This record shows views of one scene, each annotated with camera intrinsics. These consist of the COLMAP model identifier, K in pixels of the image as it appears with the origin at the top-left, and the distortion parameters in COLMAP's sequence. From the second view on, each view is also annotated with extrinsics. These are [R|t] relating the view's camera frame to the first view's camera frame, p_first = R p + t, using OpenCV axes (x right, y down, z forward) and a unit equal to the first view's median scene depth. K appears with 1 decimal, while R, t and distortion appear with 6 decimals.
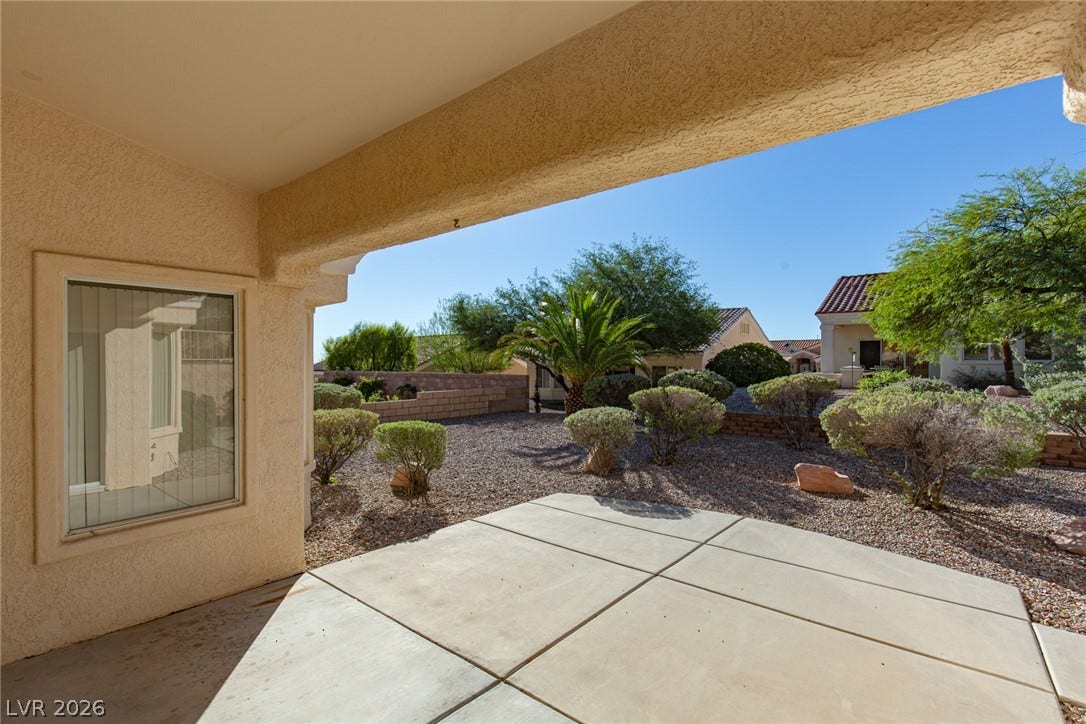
lens RADIAL K [[498.2, 0, 562.9], [0, 498.2, 367.0], [0, 0, 1]] dist [0.001084, 0.000321]
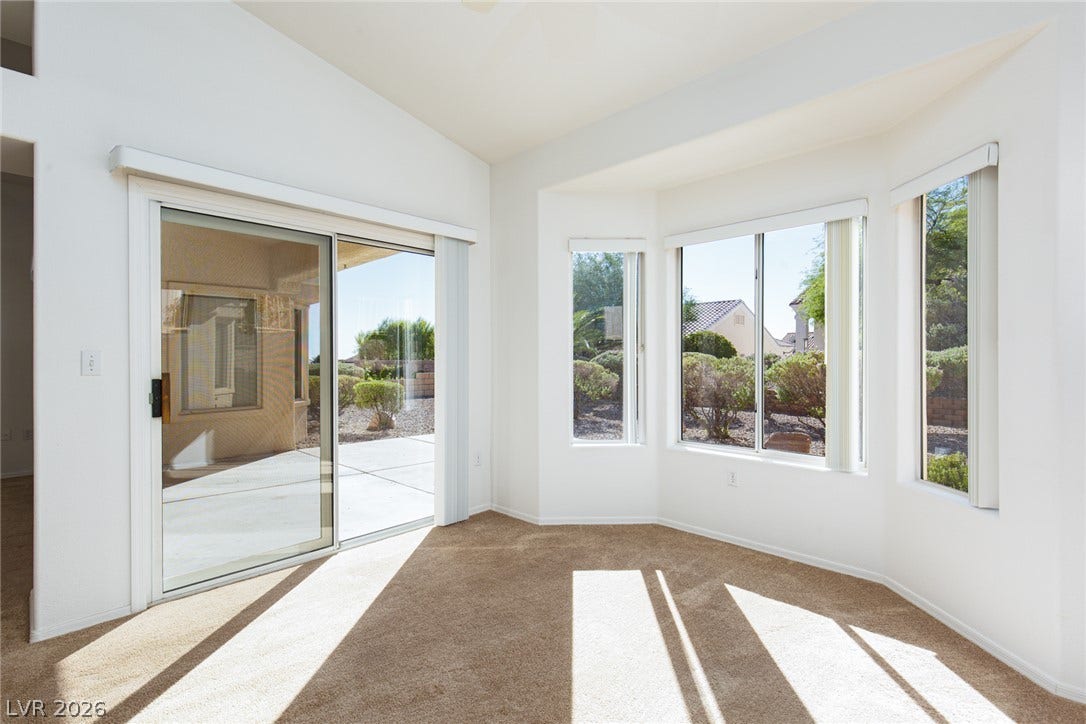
lens RADIAL K [[498.2, 0, 551.8], [0, 498.2, 359.1], [0, 0, 1]] dist [0.001084, 0.000321]
pose [[0.995709, -0.004003, -0.092453, 0.370680], [0.003507, 0.999979, -0.005531, 0.057219], [0.092474, 0.005184, 0.995702, -0.460167]]
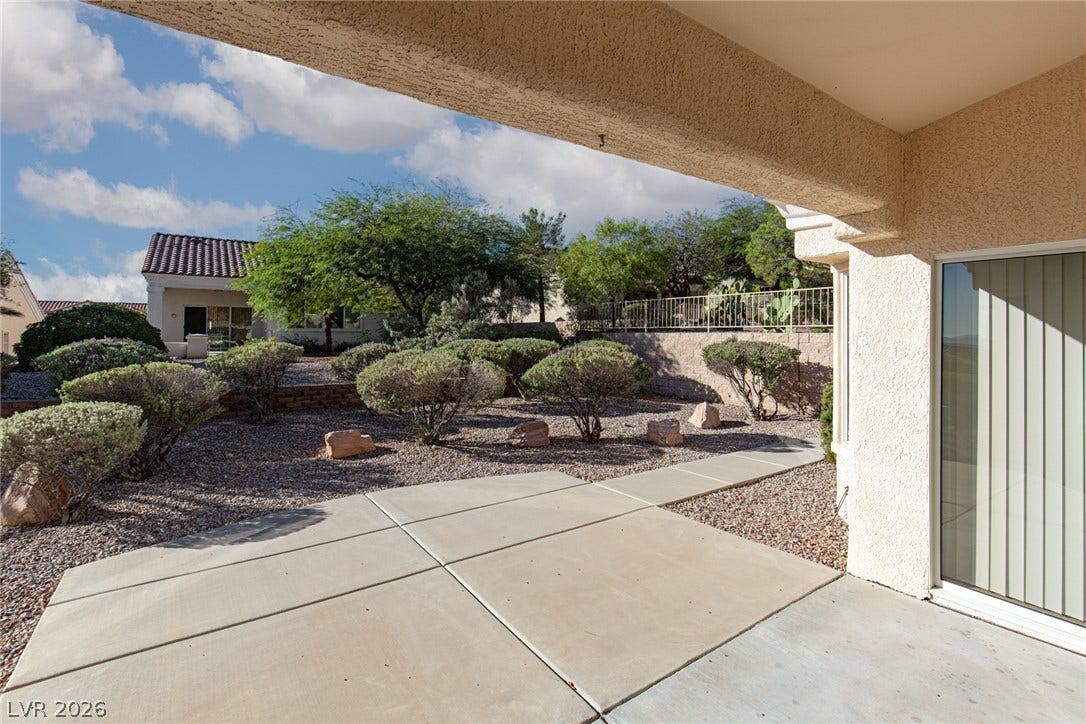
lens RADIAL K [[498.2, 0, 547.0], [0, 498.2, 330.1], [0, 0, 1]] dist [0.001084, 0.000321]
pose [[0.280216, 0.002473, 0.959934, -0.410849], [0.006225, 0.999971, -0.004393, -0.001091], [-0.959917, 0.007206, 0.280193, 0.374012]]
